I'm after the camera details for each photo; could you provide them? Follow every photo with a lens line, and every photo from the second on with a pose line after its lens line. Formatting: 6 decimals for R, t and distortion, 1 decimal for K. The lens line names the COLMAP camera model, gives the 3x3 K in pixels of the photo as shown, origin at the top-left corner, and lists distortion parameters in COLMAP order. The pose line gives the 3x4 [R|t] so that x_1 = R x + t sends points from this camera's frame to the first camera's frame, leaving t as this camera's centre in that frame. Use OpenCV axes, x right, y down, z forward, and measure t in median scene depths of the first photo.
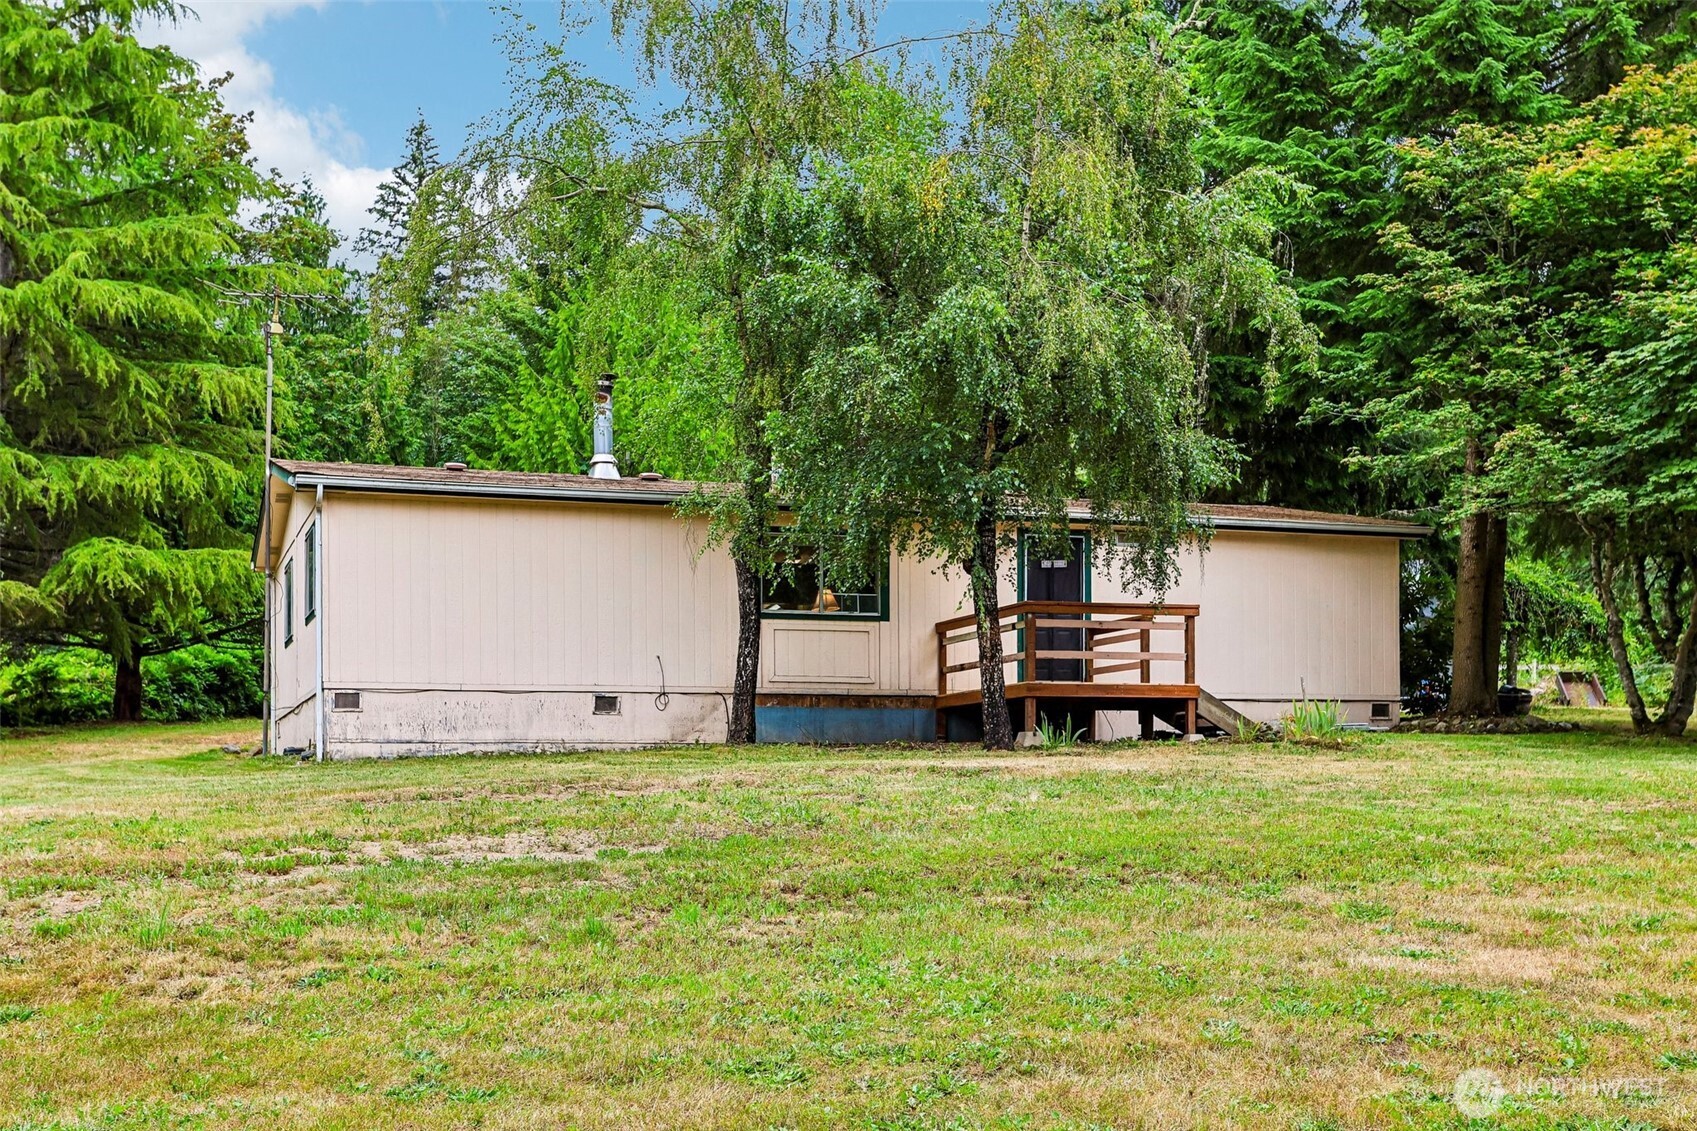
lens RADIAL K [[1943.7, 0, 848.5], [0, 1943.7, 565.5], [0, 0, 1]] dist [0.008613, 0.018158]
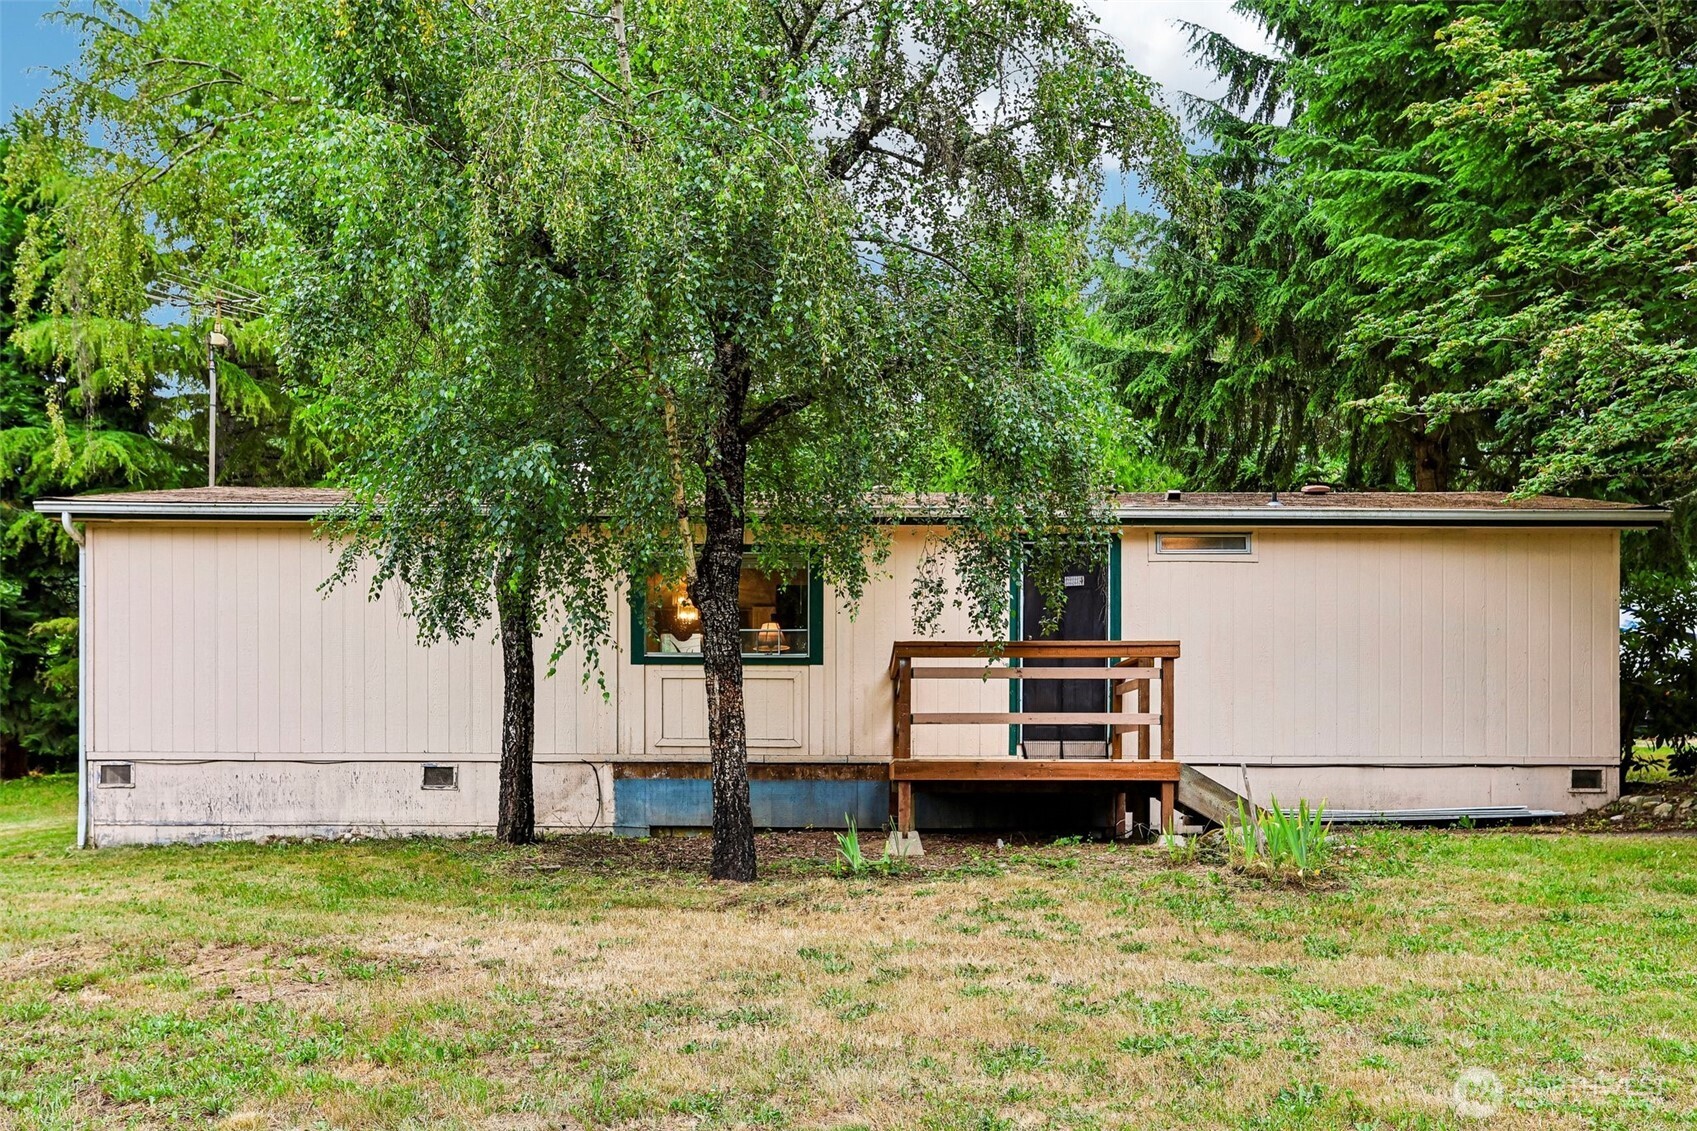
lens RADIAL K [[1662.5, 0, 848.8], [0, 1662.5, 642.3], [0, 0, 1]] dist [0.008107, -0.017054]
pose [[0.948161, -0.015157, -0.317430, 0.250429], [0.027169, 0.999071, 0.033448, -0.001340], [0.316628, -0.040338, 0.947692, 0.418088]]
